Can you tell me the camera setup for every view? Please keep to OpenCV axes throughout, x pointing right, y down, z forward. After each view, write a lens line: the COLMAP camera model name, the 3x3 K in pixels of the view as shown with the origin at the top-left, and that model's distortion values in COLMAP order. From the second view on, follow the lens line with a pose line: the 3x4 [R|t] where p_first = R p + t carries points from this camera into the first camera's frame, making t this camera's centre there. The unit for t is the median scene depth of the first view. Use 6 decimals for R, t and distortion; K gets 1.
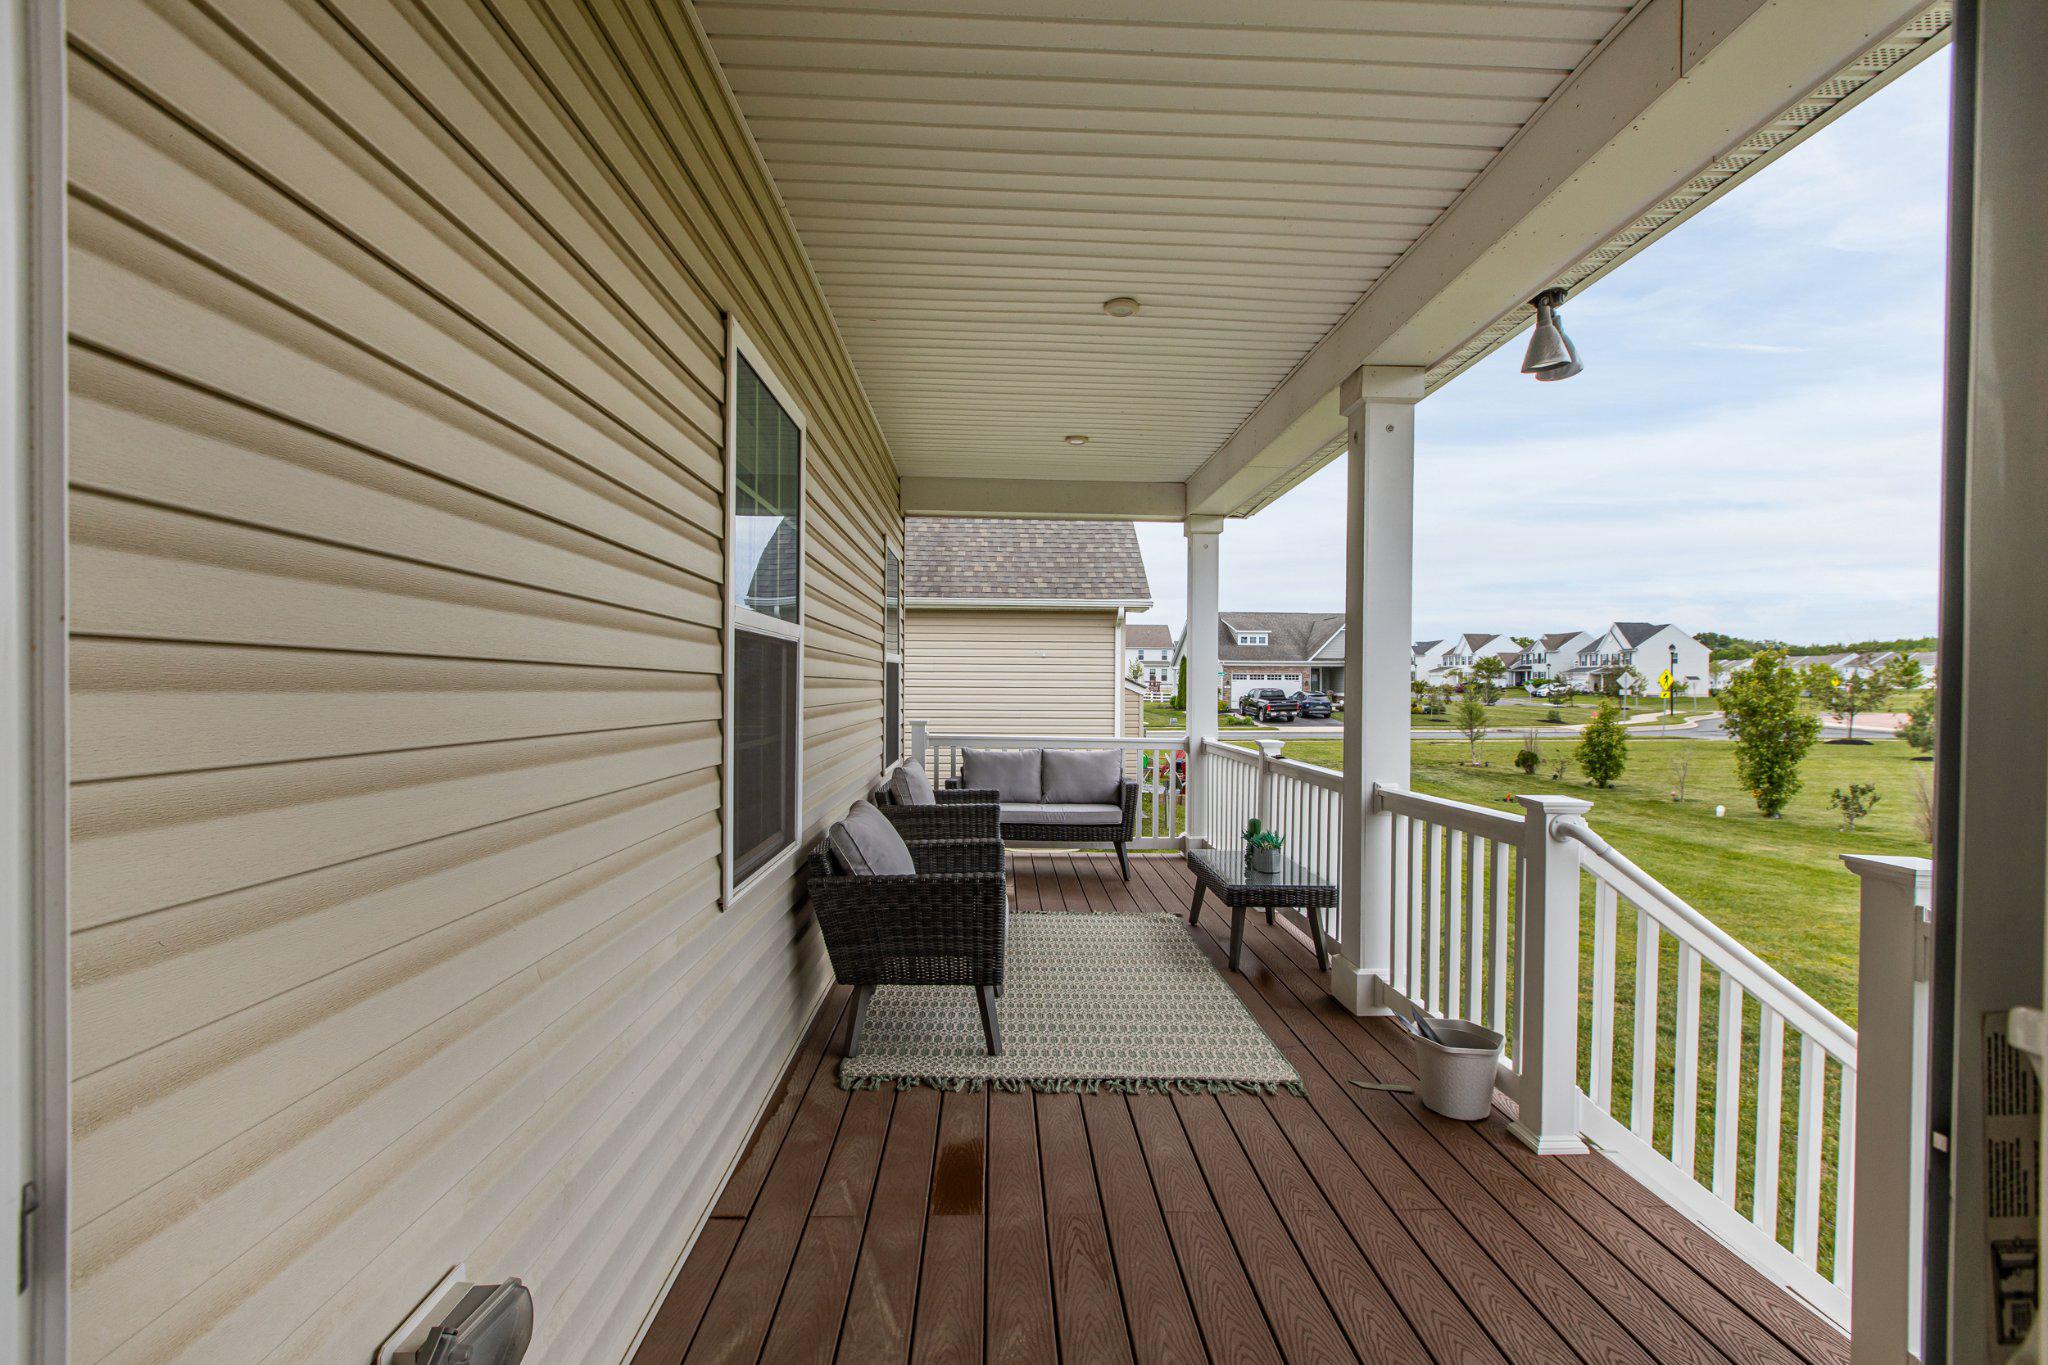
lens RADIAL K [[906.2, 0, 1024.5], [0, 906.2, 687.9], [0, 0, 1]] dist [-0.003508, 0.000751]
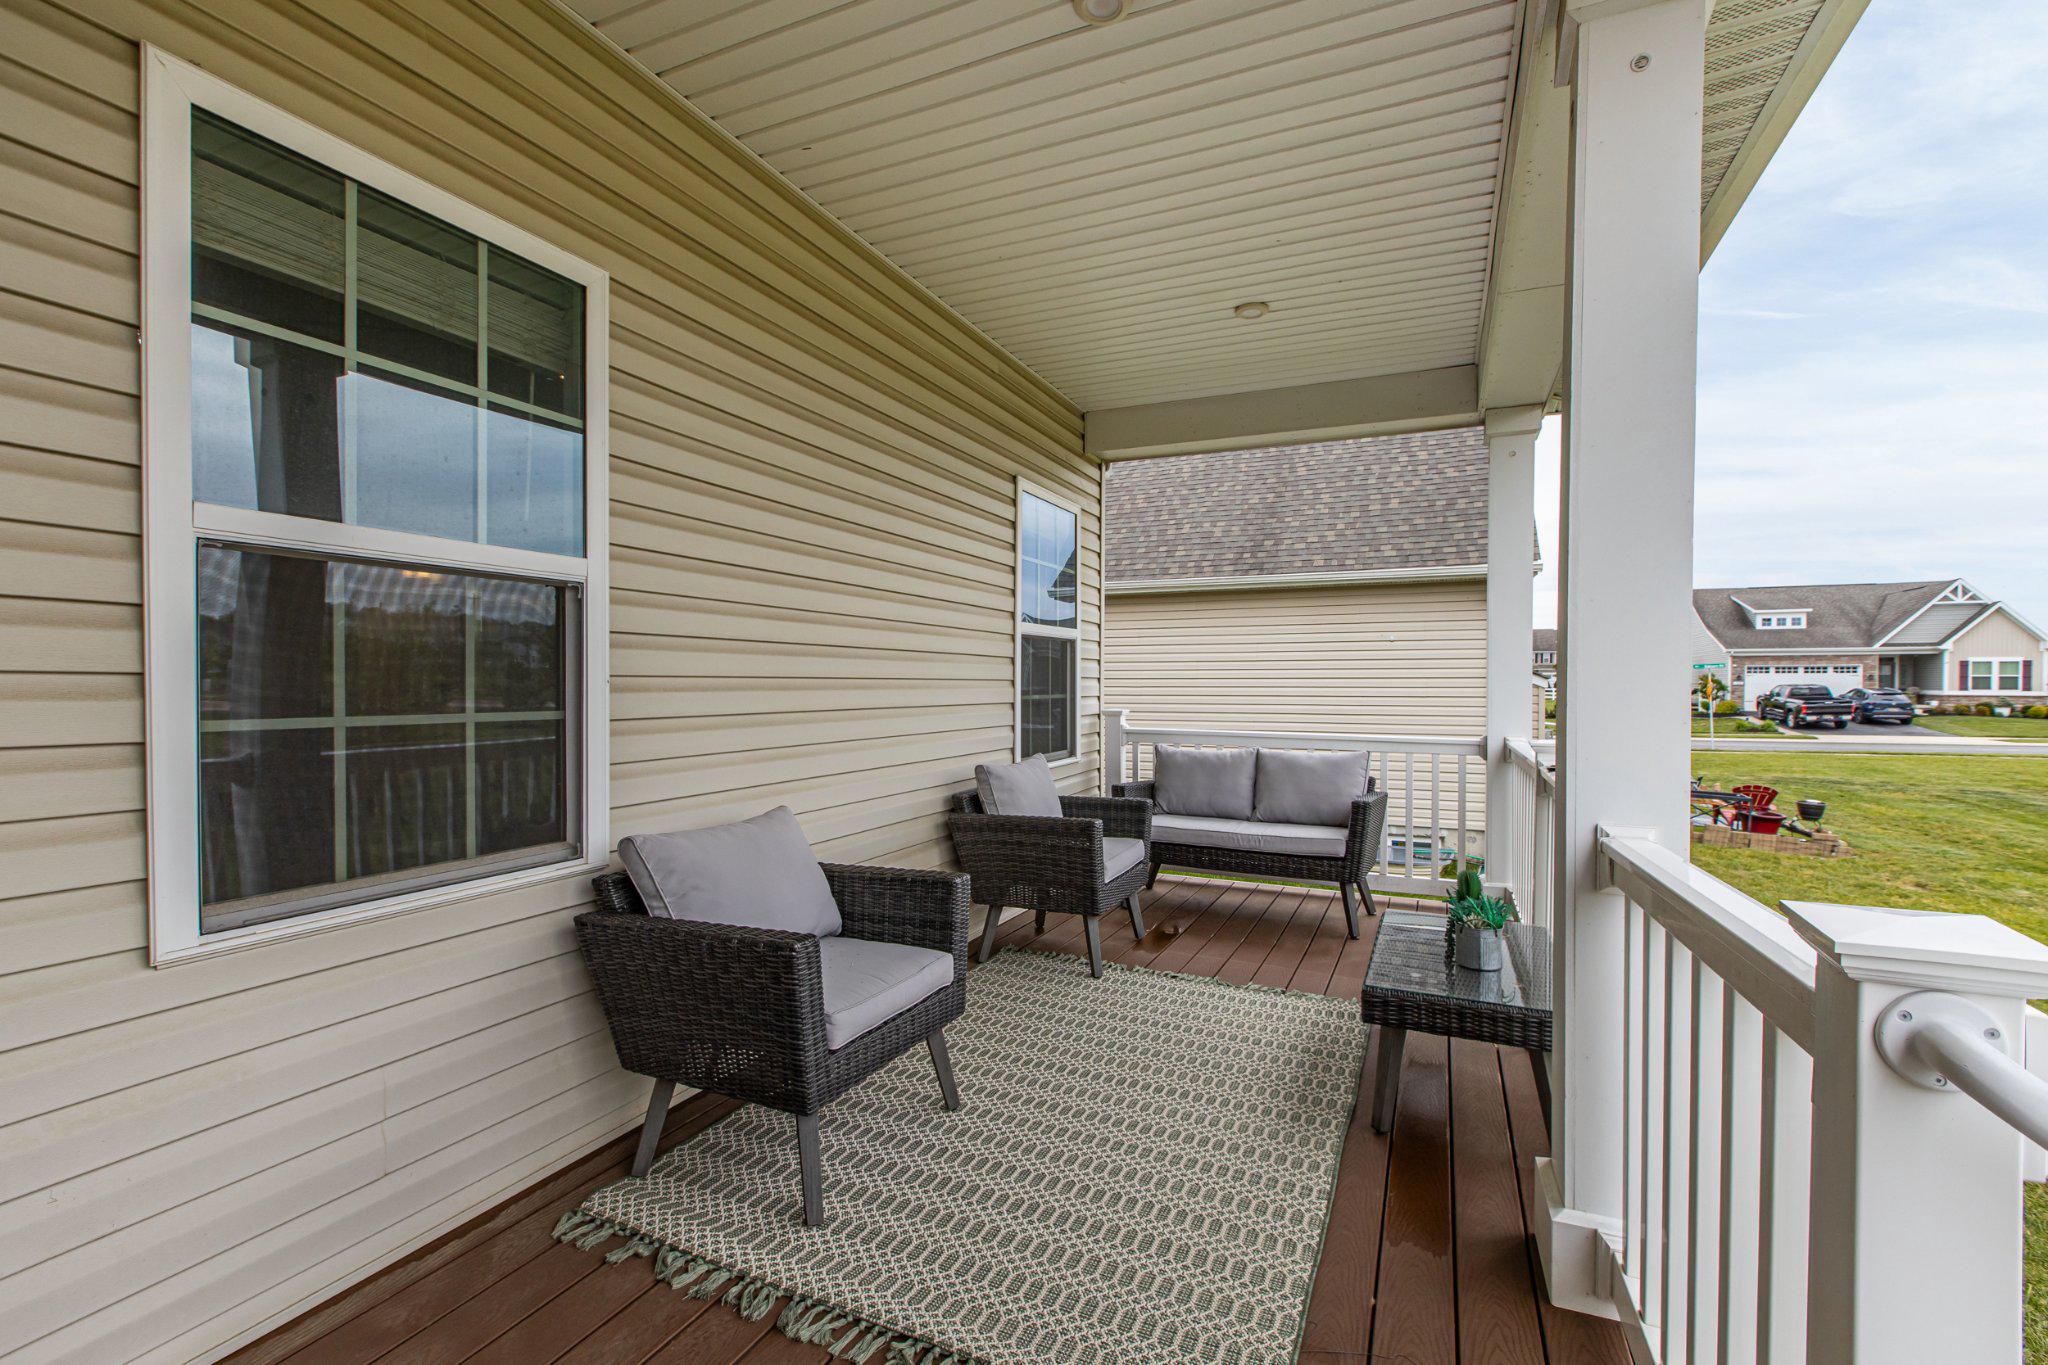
lens RADIAL K [[906.2, 0, 1027.6], [0, 906.2, 699.9], [0, 0, 1]] dist [-0.003508, 0.000751]
pose [[0.896495, -0.001248, -0.443053, 0.179590], [0.006219, 0.999933, 0.009767, 0.018586], [0.443011, -0.011511, 0.896442, 0.244260]]
